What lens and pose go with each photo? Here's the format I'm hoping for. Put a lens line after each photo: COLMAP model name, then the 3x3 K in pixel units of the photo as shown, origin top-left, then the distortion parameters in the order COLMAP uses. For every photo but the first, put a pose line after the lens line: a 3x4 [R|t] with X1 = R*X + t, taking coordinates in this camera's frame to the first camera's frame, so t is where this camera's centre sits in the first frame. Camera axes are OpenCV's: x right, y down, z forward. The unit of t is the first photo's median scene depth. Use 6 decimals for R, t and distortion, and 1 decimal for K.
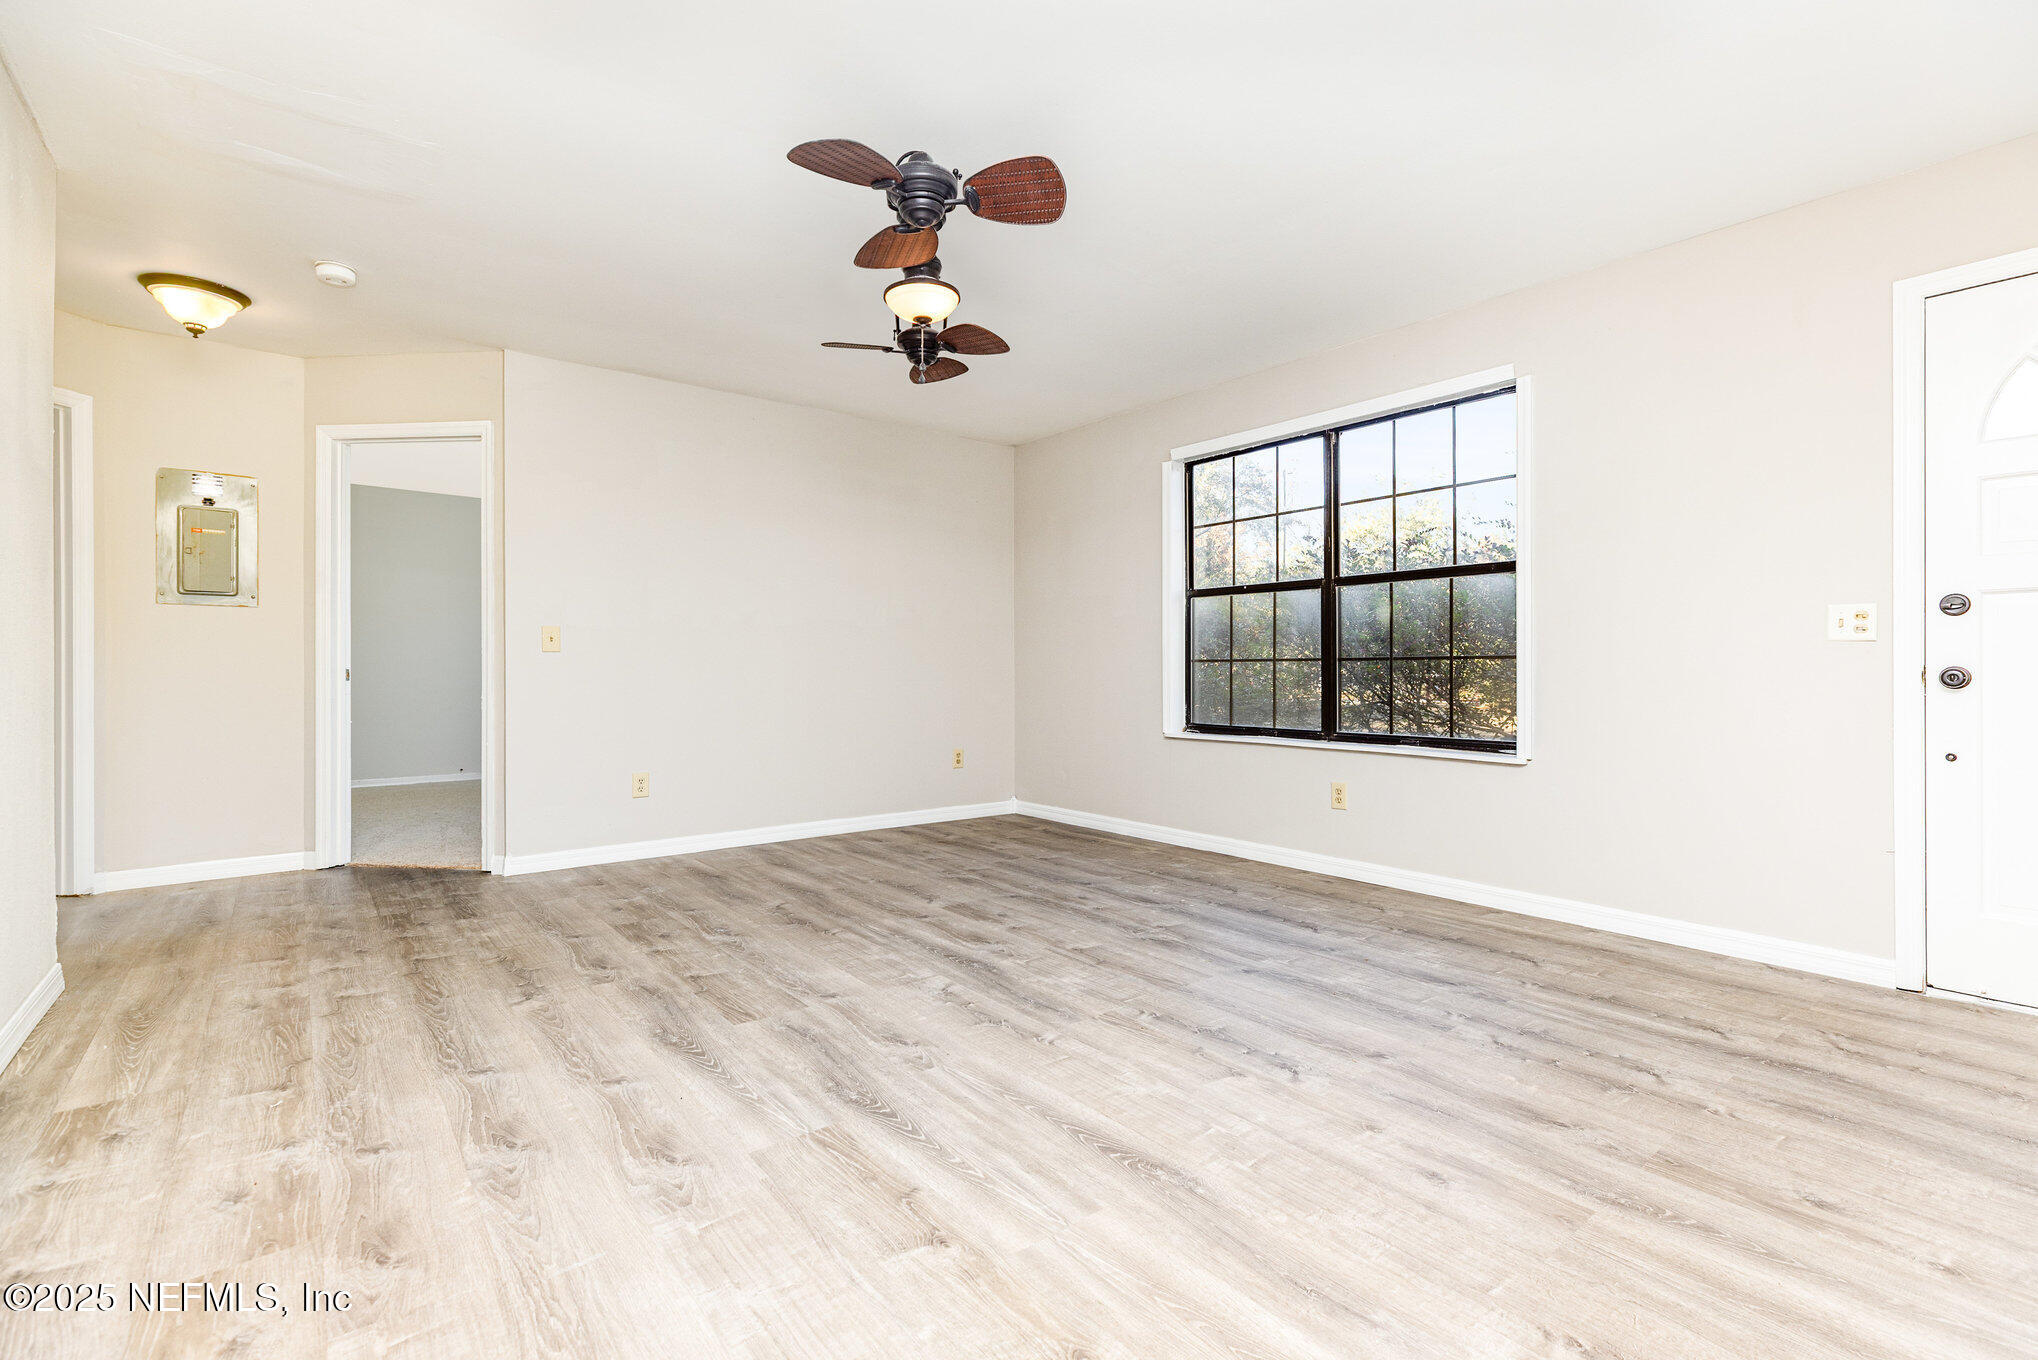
lens RADIAL K [[904.5, 0, 1019.5], [0, 904.5, 667.8], [0, 0, 1]] dist [0.003206, -0.000067]
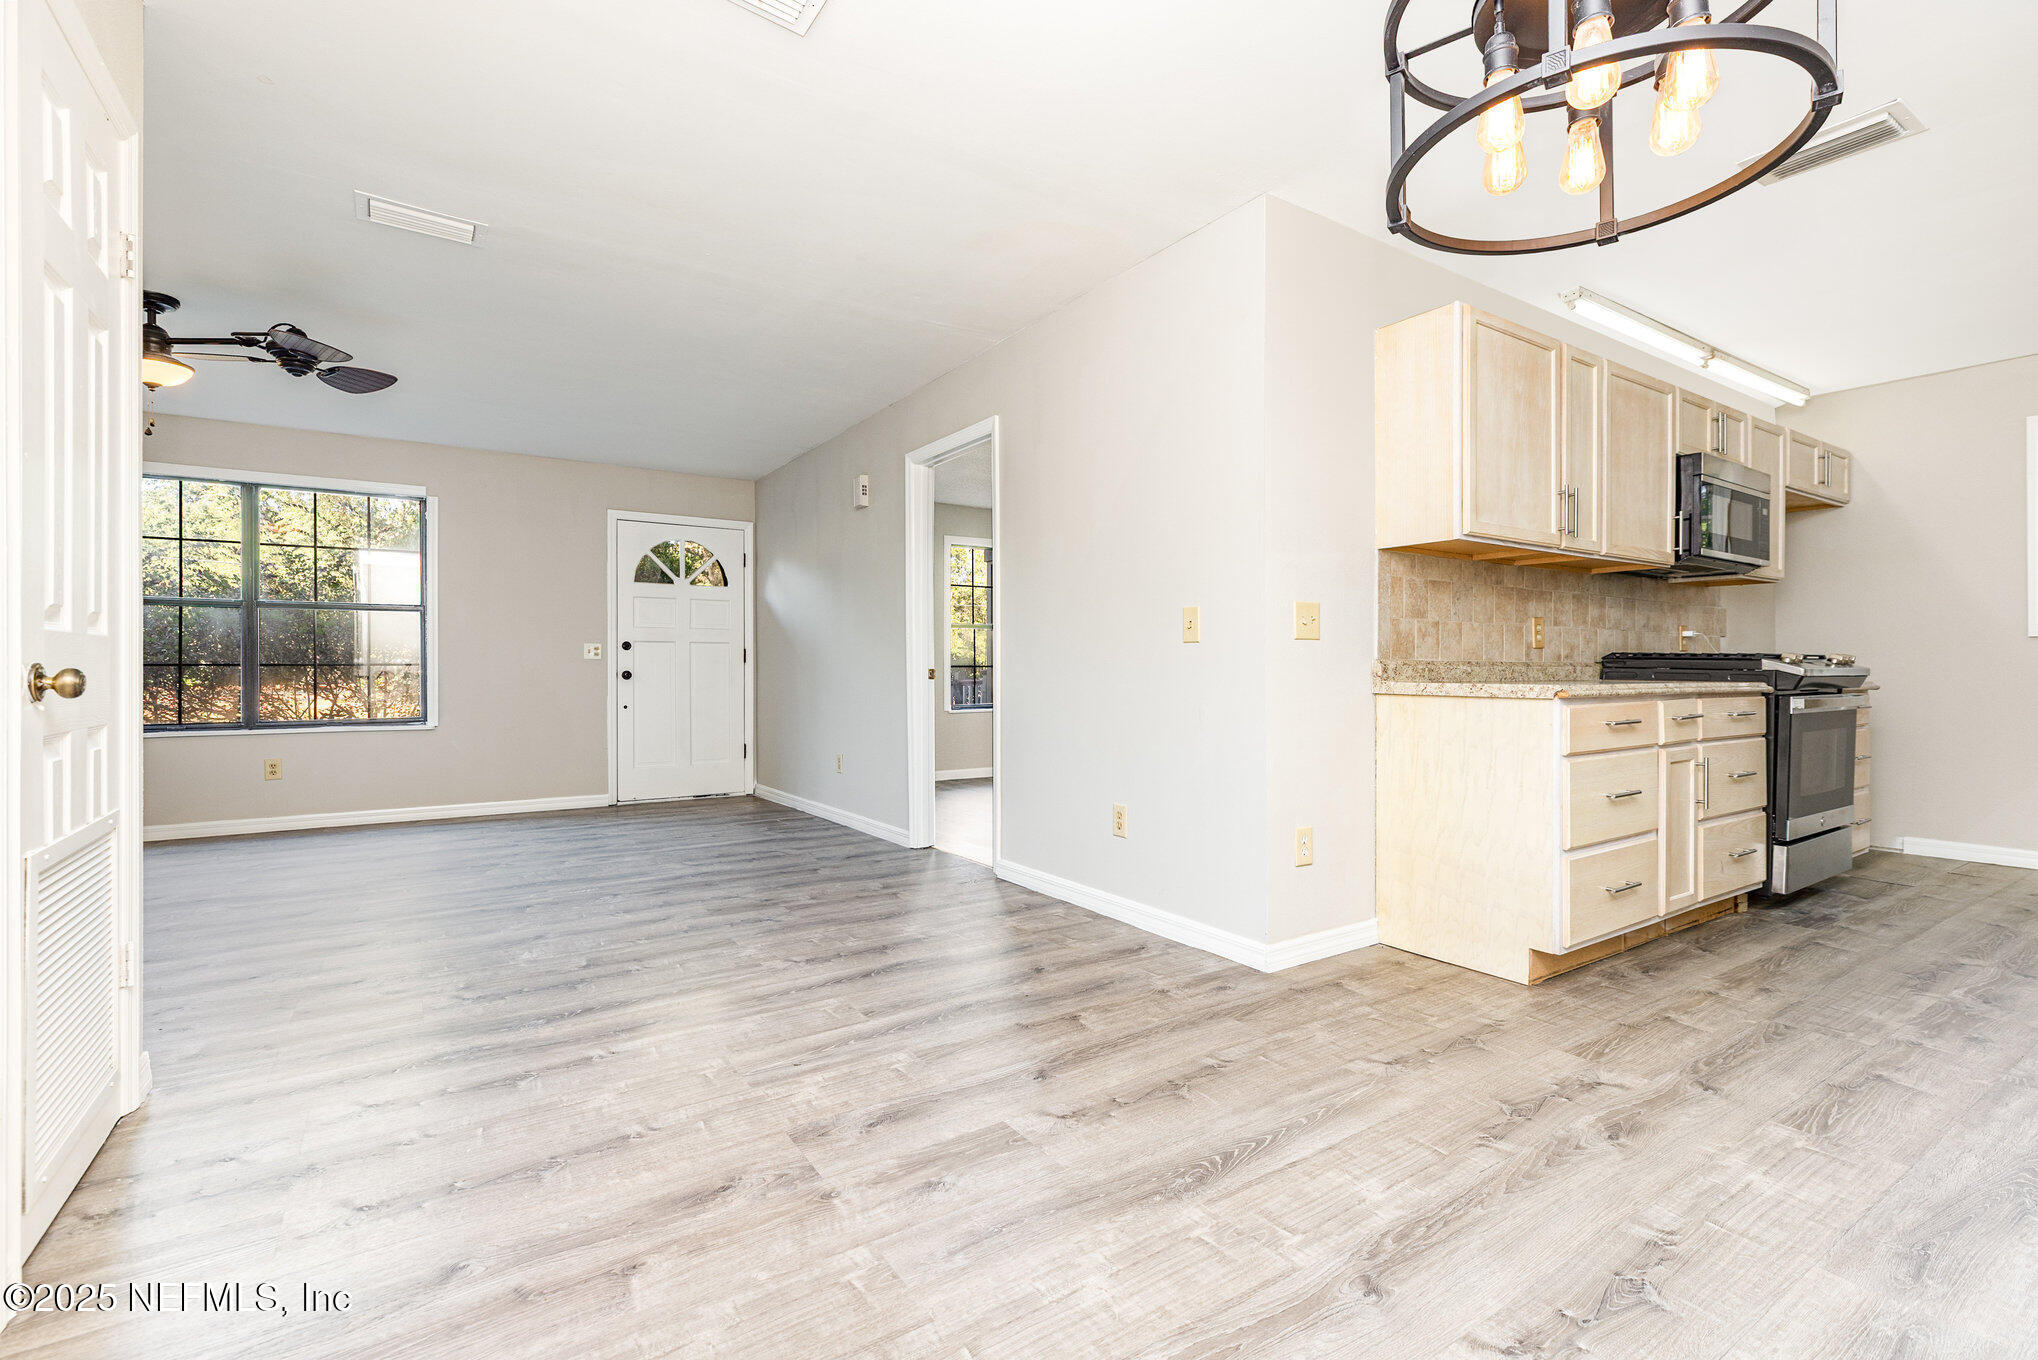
lens RADIAL K [[918.0, 0, 1012.4], [0, 918.0, 669.5], [0, 0, 1]] dist [0.005075, -0.001240]
pose [[0.090759, 0.004041, 0.995865, -1.305180], [0.001901, 0.999989, -0.004231, 0.007986], [-0.995871, 0.002277, 0.090751, -0.268128]]
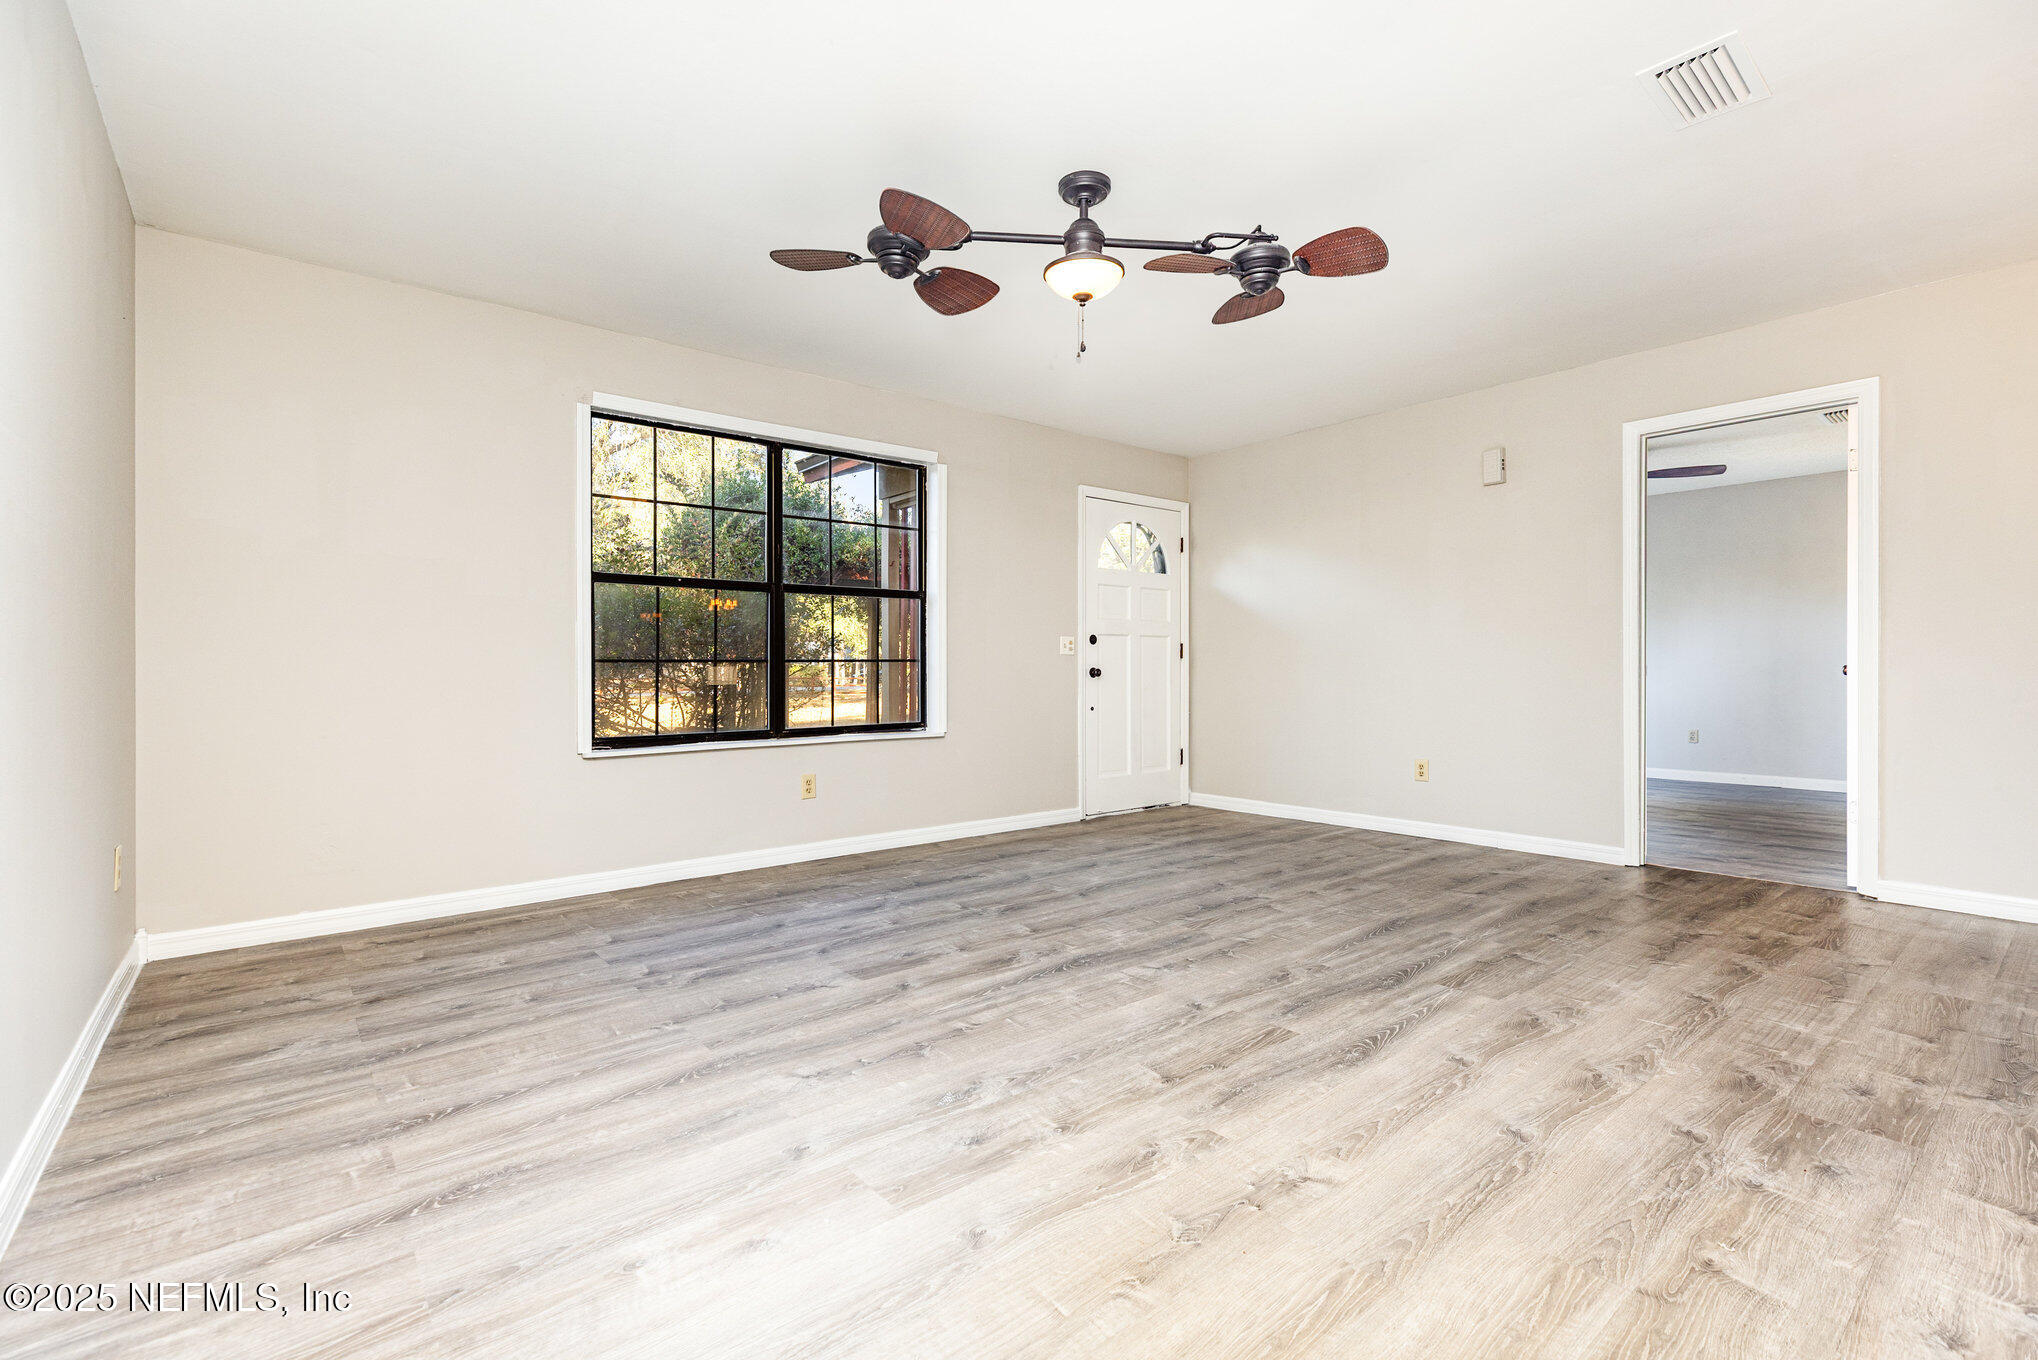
lens RADIAL K [[918.0, 0, 1012.4], [0, 918.0, 669.5], [0, 0, 1]] dist [0.005075, -0.001240]
pose [[-0.012946, 0.000599, 0.999916, -1.131492], [0.004010, 0.999992, -0.000547, 0.003986], [-0.999908, 0.004003, -0.012948, 1.153647]]
